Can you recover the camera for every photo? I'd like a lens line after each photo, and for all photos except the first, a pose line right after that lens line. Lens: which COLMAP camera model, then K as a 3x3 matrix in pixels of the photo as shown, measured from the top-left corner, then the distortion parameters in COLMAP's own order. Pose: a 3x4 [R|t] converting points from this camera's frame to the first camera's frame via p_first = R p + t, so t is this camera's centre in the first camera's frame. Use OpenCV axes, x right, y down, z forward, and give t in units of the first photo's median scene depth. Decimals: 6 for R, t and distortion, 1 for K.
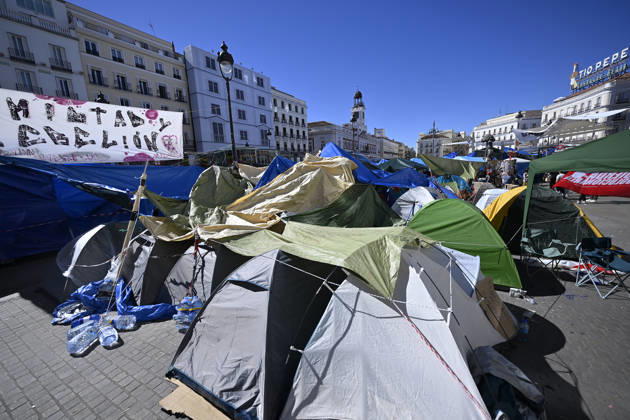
lens RADIAL K [[249.2, 0, 313.9], [0, 249.2, 212.4], [0, 0, 1]] dist [0.000239, 0.000121]
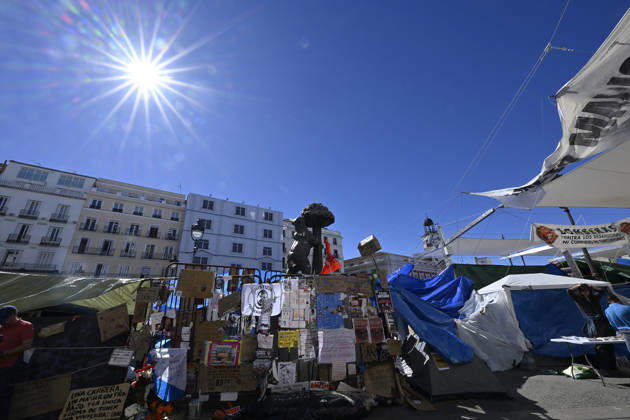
lens RADIAL K [[249.2, 0, 313.9], [0, 249.2, 212.4], [0, 0, 1]] dist [0.000239, 0.000121]
pose [[0.902566, -0.168390, -0.396256, 0.380128], [-0.072738, 0.847481, -0.525819, -0.038547], [0.424362, 0.503409, 0.752659, 0.375346]]
